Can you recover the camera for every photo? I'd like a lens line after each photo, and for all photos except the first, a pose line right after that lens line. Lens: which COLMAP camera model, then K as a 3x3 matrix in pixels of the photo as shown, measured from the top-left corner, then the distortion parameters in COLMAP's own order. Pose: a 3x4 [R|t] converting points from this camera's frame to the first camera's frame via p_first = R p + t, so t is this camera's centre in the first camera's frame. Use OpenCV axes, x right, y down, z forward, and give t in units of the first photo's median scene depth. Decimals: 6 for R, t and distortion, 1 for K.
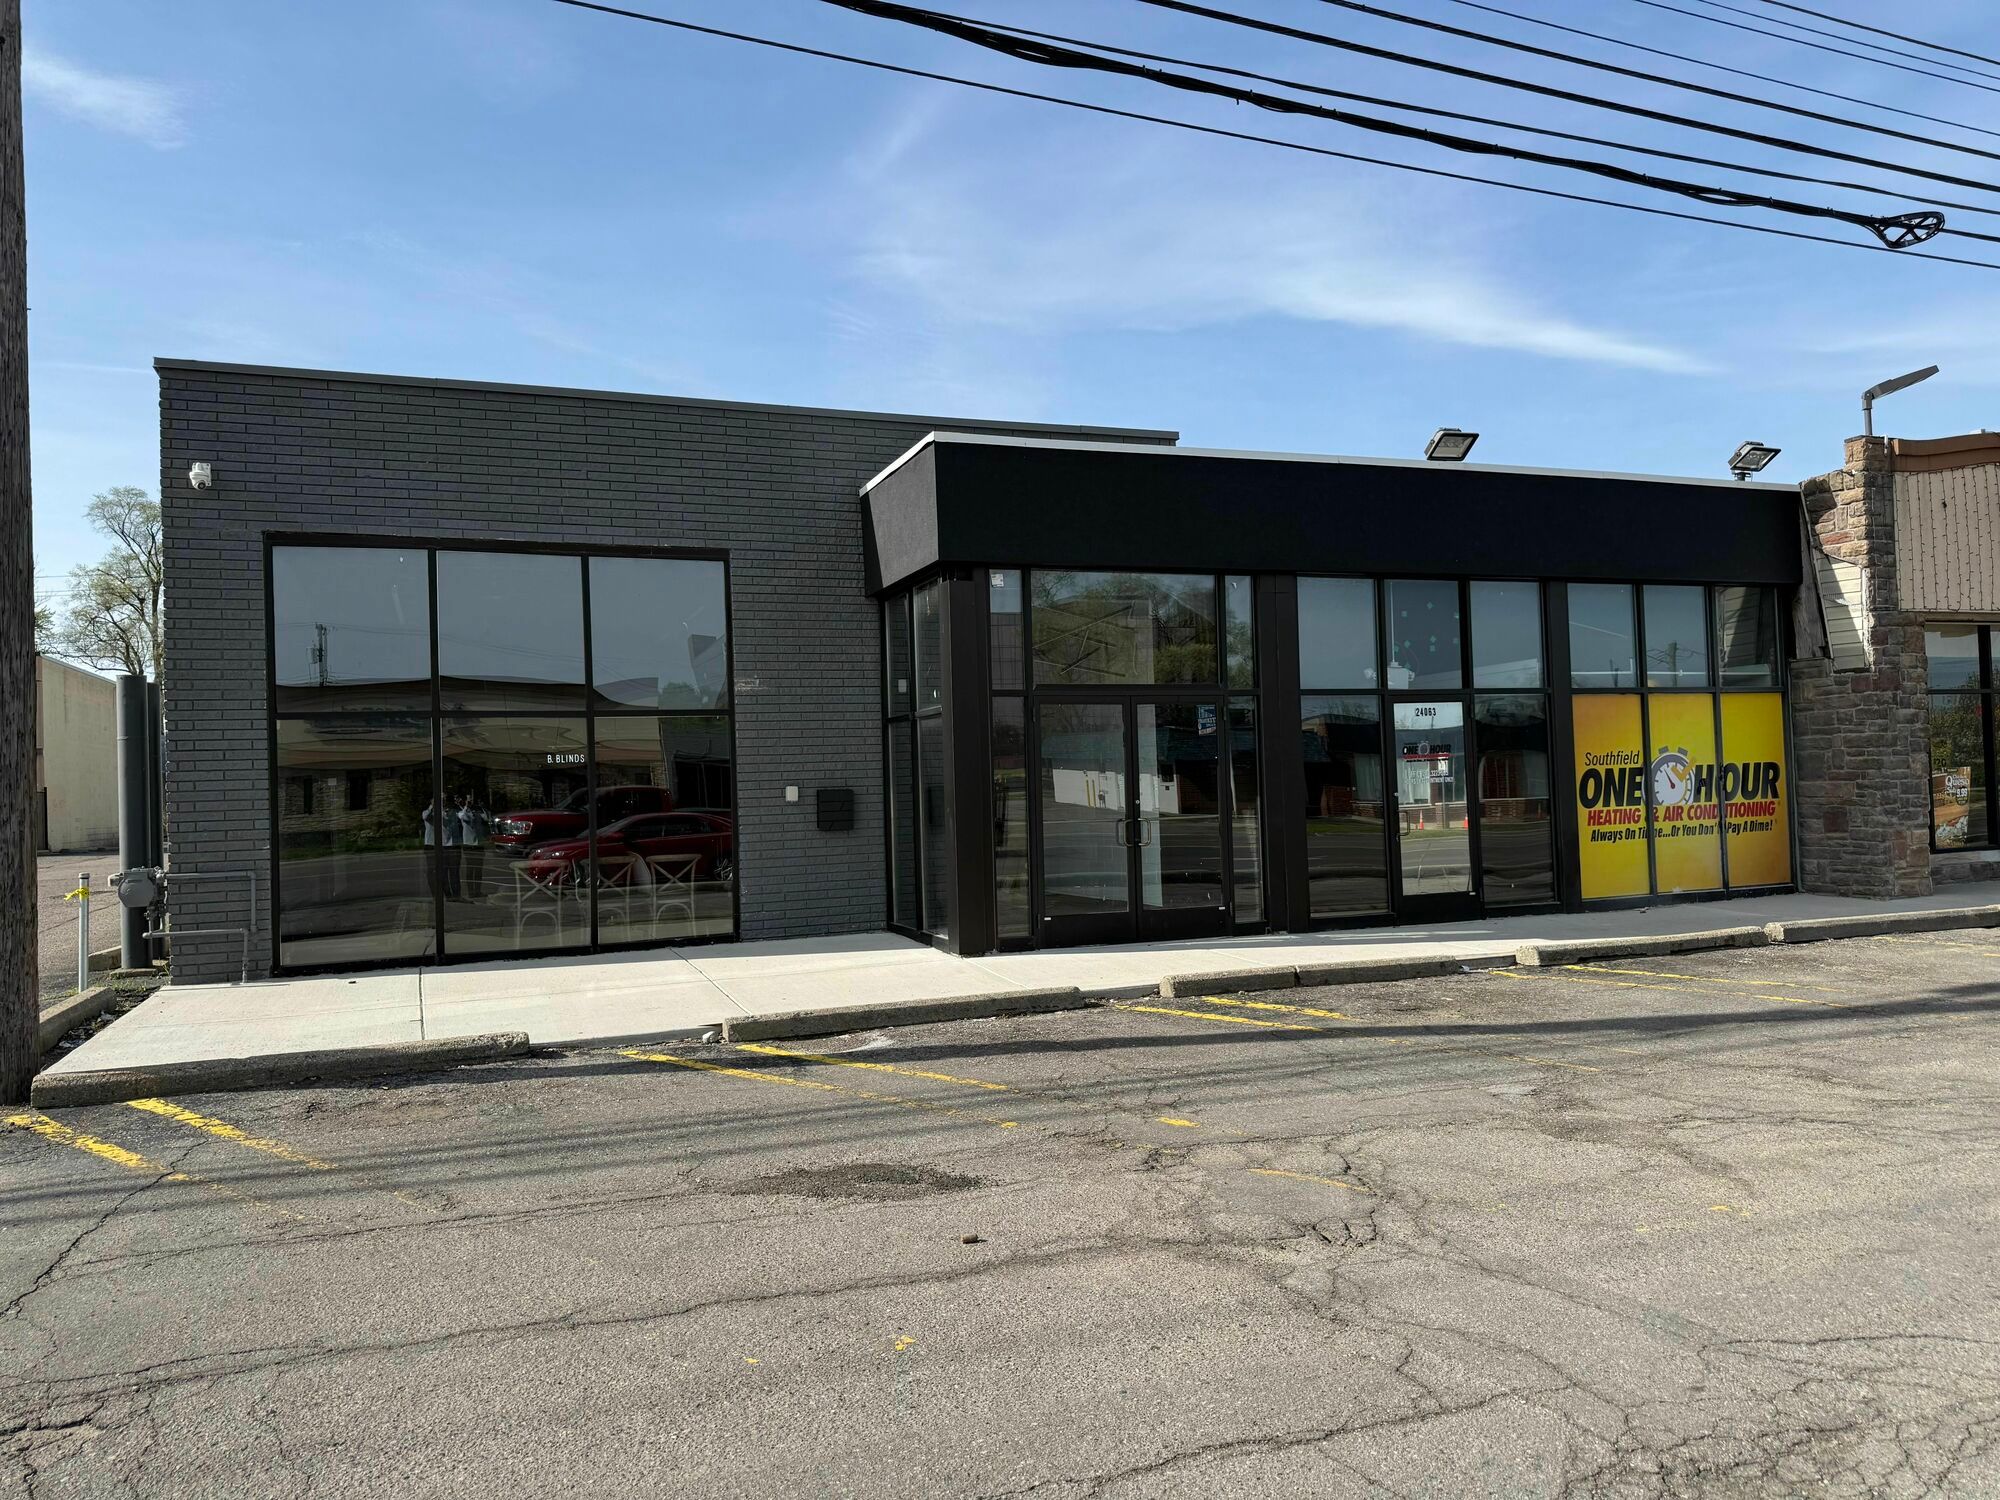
lens RADIAL K [[1396.4, 0, 1000.3], [0, 1396.4, 771.3], [0, 0, 1]] dist [0.020556, 0.022191]
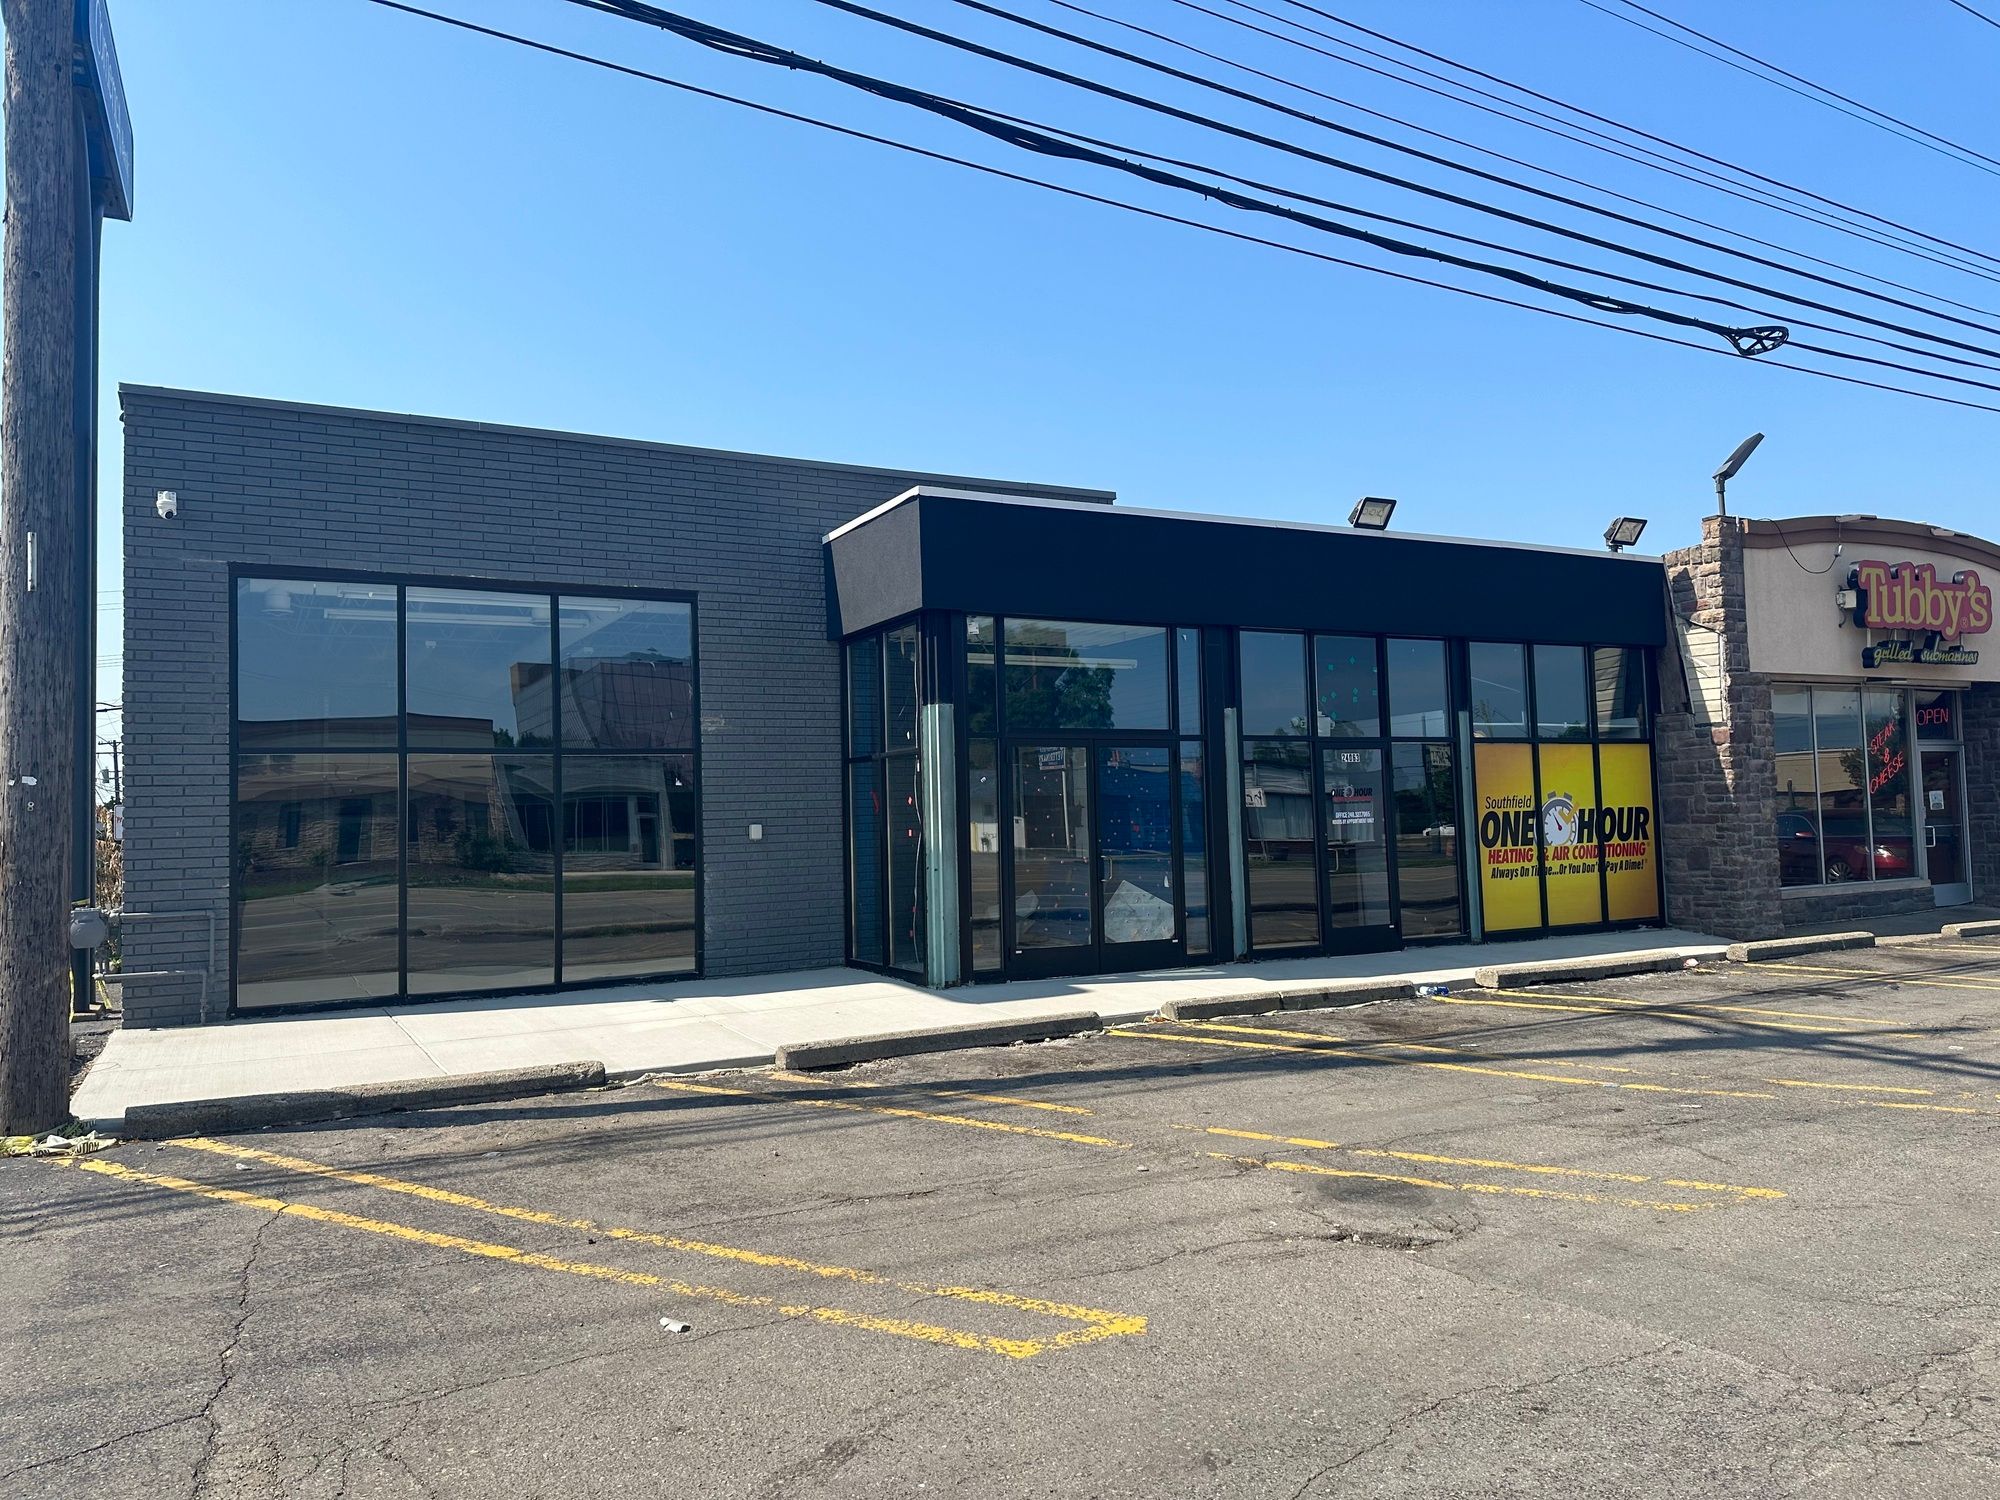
lens RADIAL K [[1406.2, 0, 1000.0], [0, 1406.2, 750.0], [0, 0, 1]] dist [0.042717, -0.001872]
pose [[0.991715, 0.010179, 0.128052, -0.106251], [-0.004280, 0.998920, -0.046256, 0.003143], [-0.128384, 0.045325, 0.990688, -0.041477]]
